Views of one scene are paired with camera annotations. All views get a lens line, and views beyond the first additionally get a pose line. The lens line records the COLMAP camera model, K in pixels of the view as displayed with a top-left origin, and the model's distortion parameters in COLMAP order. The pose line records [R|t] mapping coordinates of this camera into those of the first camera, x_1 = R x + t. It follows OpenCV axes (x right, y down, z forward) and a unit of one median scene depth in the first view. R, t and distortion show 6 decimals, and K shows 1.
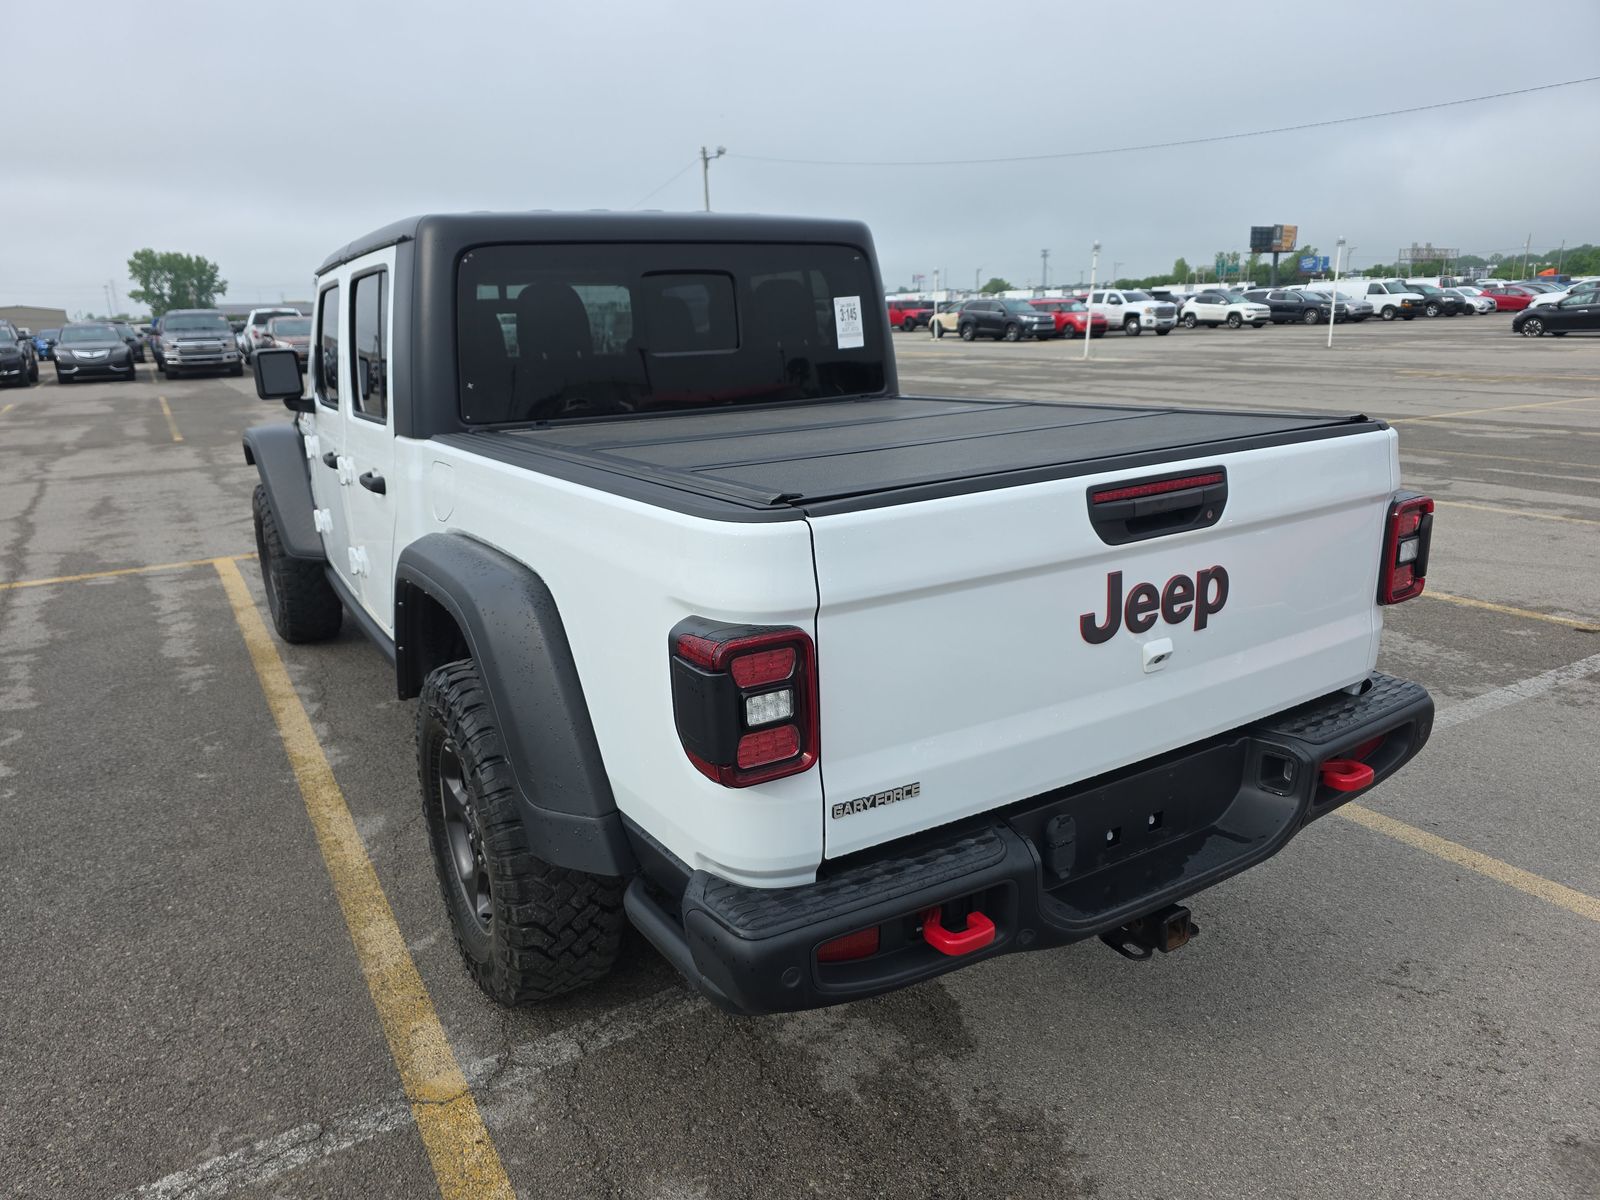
lens RADIAL K [[1083.6, 0, 800.0], [0, 1083.6, 600.0], [0, 0, 1]] dist [0.063414, -0.047429]
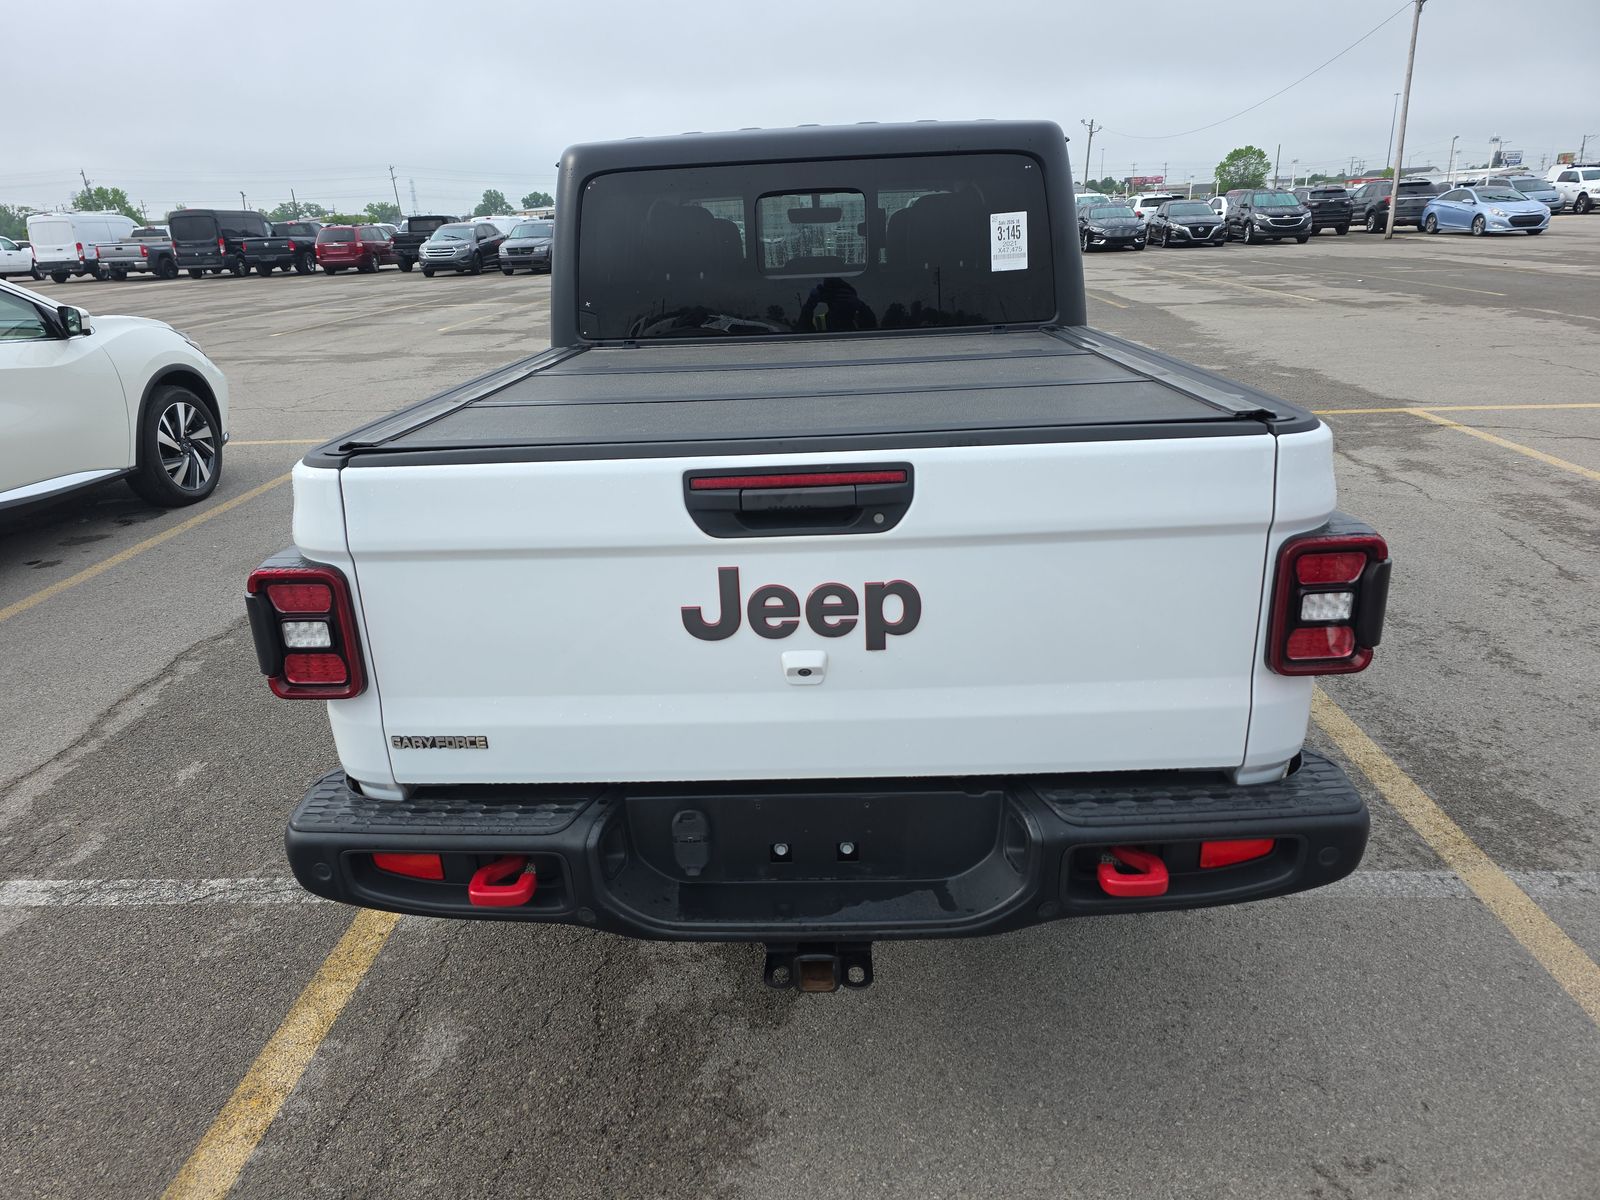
lens RADIAL K [[1079.5, 0, 794.1], [0, 1079.5, 583.2], [0, 0, 1]] dist [0.053284, -0.003980]
pose [[0.832462, 0.176865, -0.525096, 0.755117], [-0.130254, 0.983595, 0.124799, -0.122832], [0.538554, -0.035494, 0.841843, 0.259711]]
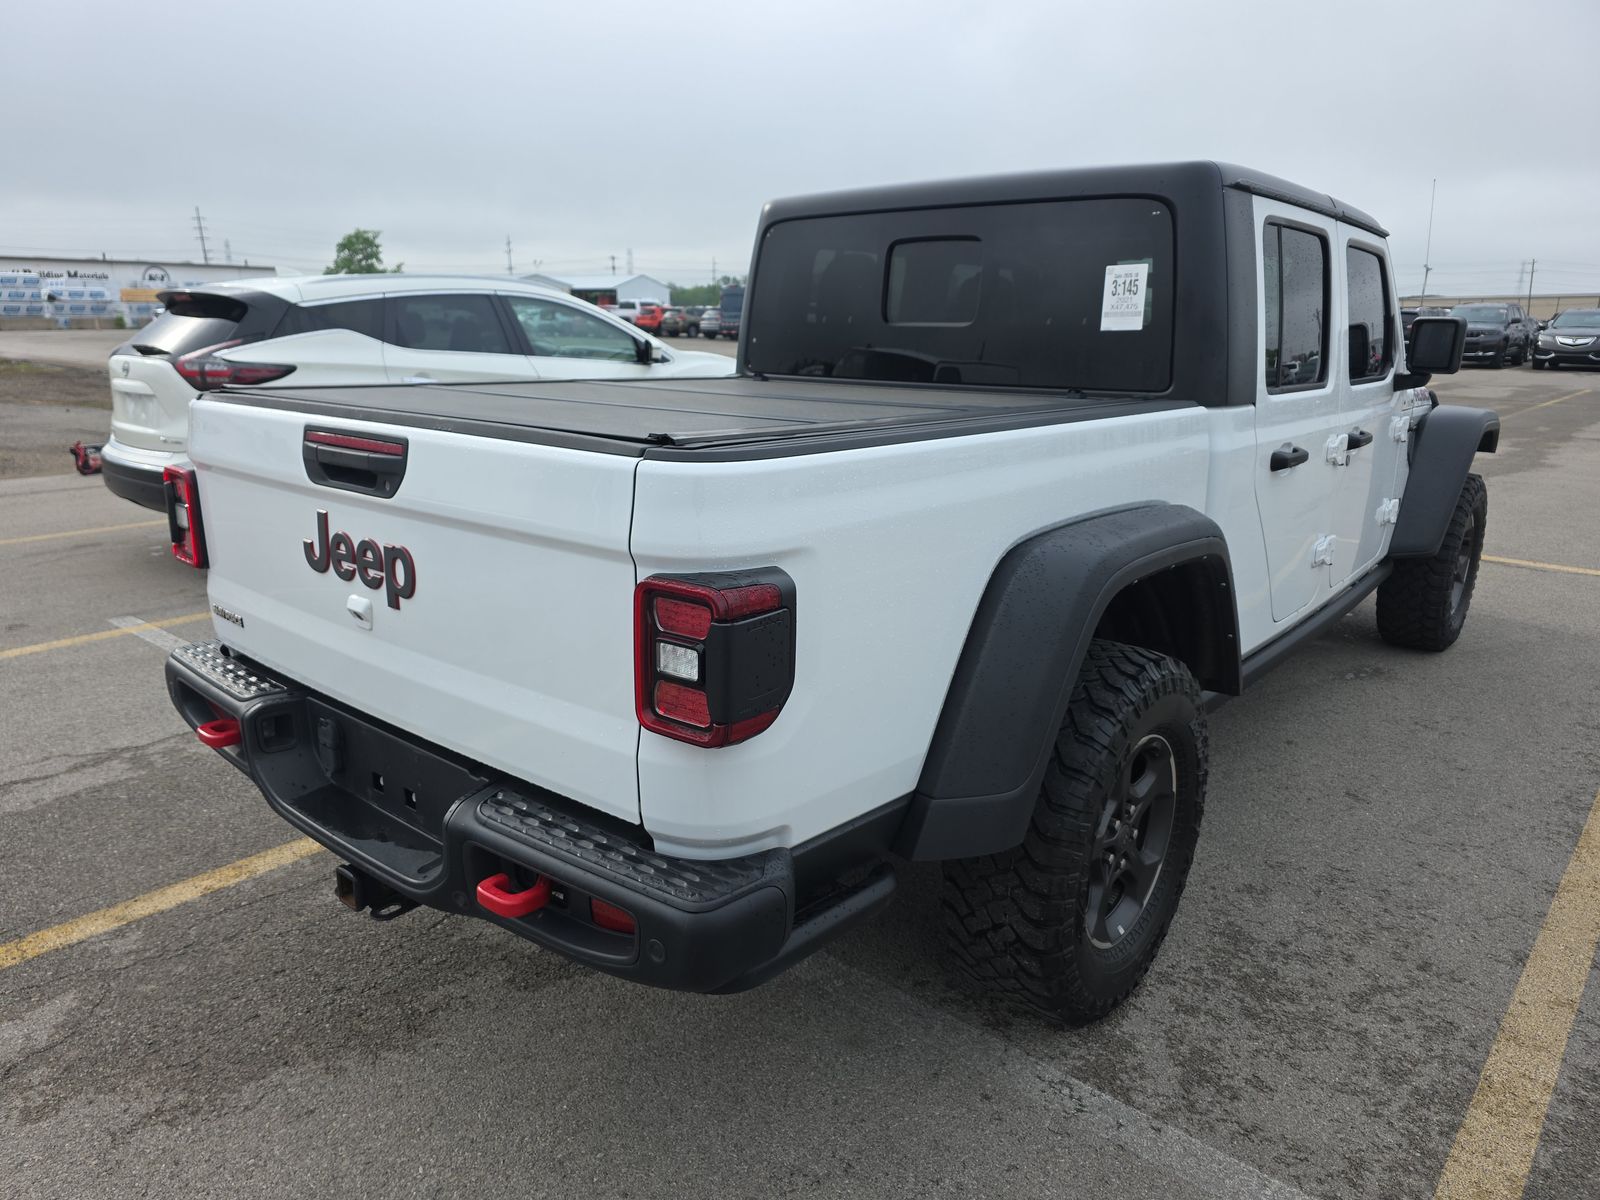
lens RADIAL K [[1083.6, 0, 800.0], [0, 1083.6, 600.0], [0, 0, 1]] dist [0.063414, -0.047429]
pose [[0.316606, 0.277258, -0.907132, 1.337187], [-0.266883, 0.943733, 0.195298, -0.258367], [0.910238, 0.180266, 0.372787, 0.976447]]
